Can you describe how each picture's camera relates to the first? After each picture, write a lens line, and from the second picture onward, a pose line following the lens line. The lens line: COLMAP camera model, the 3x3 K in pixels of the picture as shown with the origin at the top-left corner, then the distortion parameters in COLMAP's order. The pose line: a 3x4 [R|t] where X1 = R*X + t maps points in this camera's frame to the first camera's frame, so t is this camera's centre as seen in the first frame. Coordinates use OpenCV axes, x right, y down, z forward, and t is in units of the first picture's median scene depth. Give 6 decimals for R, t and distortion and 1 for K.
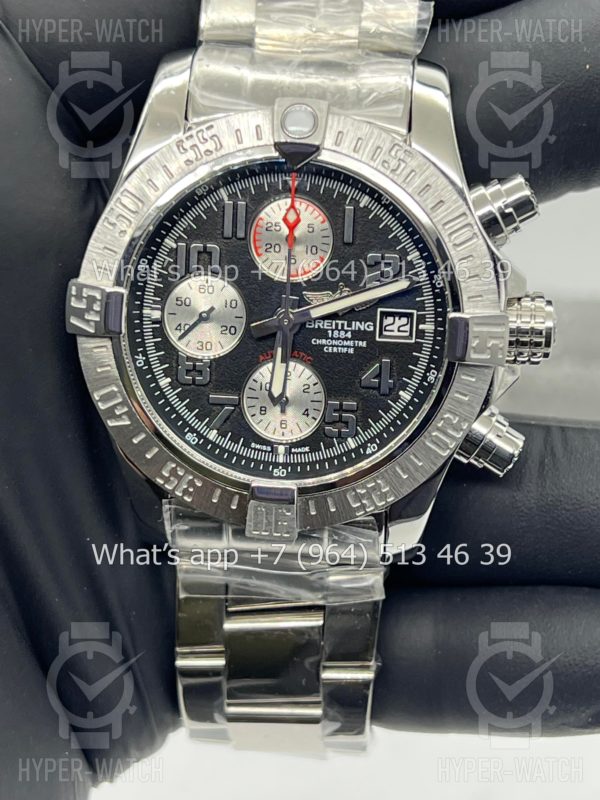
lens RADIAL K [[1808.5, 0, 300.0], [0, 1808.5, 400.0], [0, 0, 1]] dist [0.166718, 0.173699]
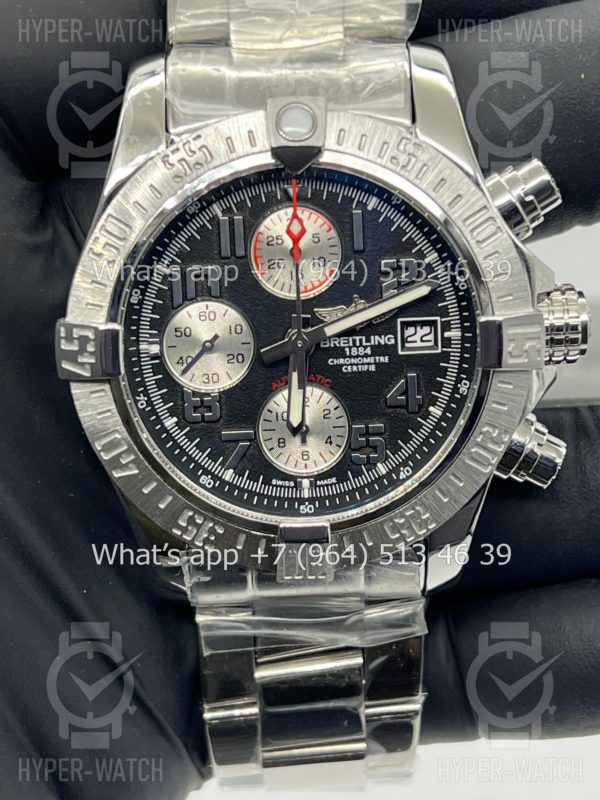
lens RADIAL K [[1808.5, 0, 300.0], [0, 1808.5, 400.0], [0, 0, 1]] dist [0.166718, 0.173699]
pose [[0.993565, -0.098670, 0.055619, -0.060263], [0.098577, 0.995120, 0.004408, -0.018830], [-0.055782, 0.001103, 0.998442, 0.093594]]
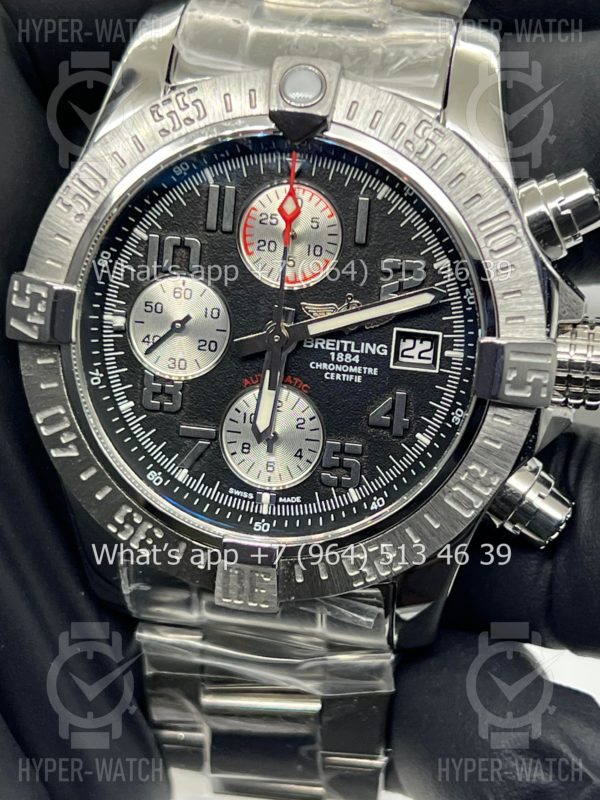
lens RADIAL K [[1808.5, 0, 300.0], [0, 1808.5, 400.0], [0, 0, 1]] dist [0.166718, 0.173699]
pose [[0.995925, 0.052885, -0.073058, 0.061531], [-0.054892, 0.998160, -0.025750, 0.003921], [0.071562, 0.029655, 0.996995, 0.204258]]
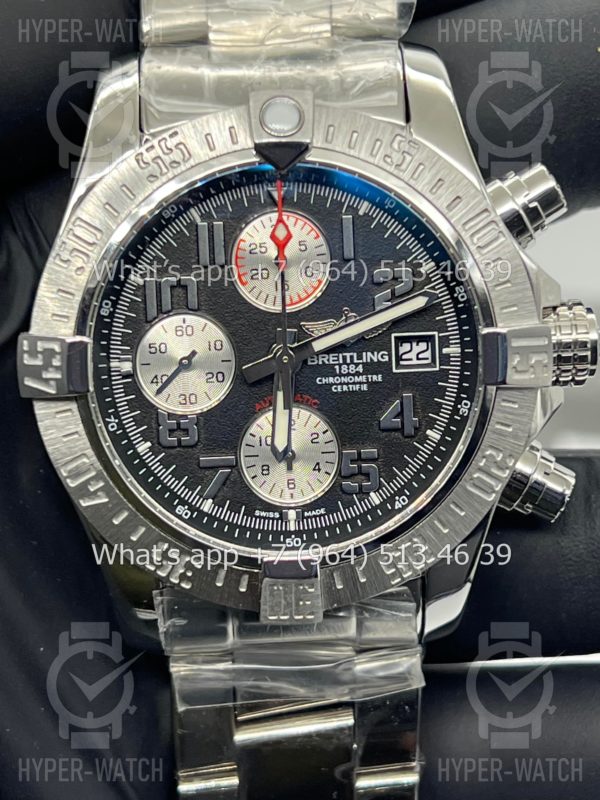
lens RADIAL K [[1808.5, 0, 300.0], [0, 1808.5, 400.0], [0, 0, 1]] dist [0.166718, 0.173699]
pose [[0.992342, -0.095946, 0.077788, -0.066874], [0.101045, 0.992789, -0.064497, 0.029396], [-0.071039, 0.071863, 0.994881, 0.172399]]
